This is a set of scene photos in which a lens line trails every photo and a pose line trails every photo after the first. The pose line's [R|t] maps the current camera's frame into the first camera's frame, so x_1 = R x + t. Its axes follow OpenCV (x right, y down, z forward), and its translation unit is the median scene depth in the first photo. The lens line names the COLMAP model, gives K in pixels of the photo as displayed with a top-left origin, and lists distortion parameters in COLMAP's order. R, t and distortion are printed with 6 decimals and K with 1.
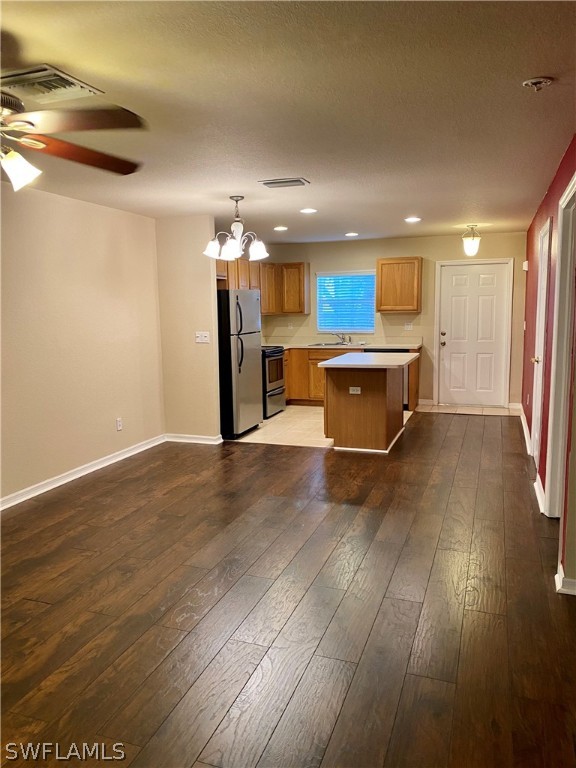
lens RADIAL K [[566.1, 0, 288.0], [0, 566.1, 384.0], [0, 0, 1]] dist [0.006483, -0.002178]
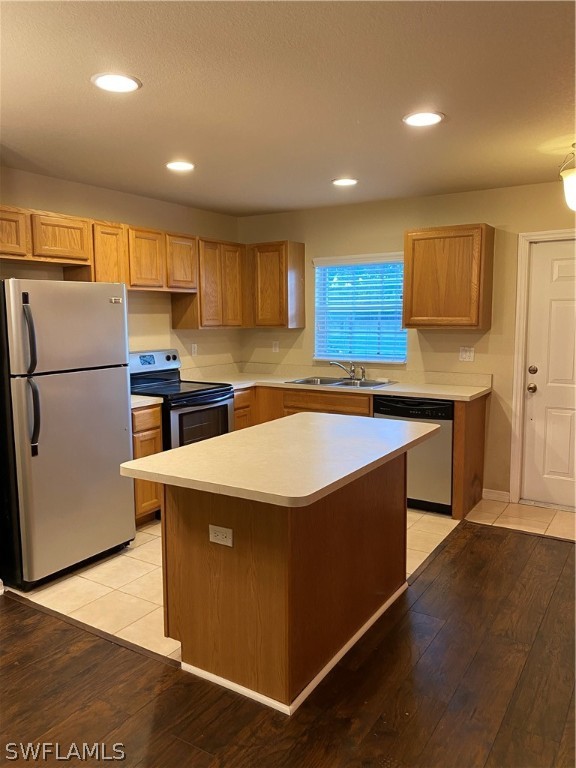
lens RADIAL K [[598.6, 0, 288.0], [0, 598.6, 384.0], [0, 0, 1]] dist [-0.001829, 0.003139]
pose [[0.978711, 0.034556, -0.202314, 0.166569], [-0.037954, 0.999196, -0.012940, -0.060978], [0.201704, 0.020343, 0.979235, 0.411839]]
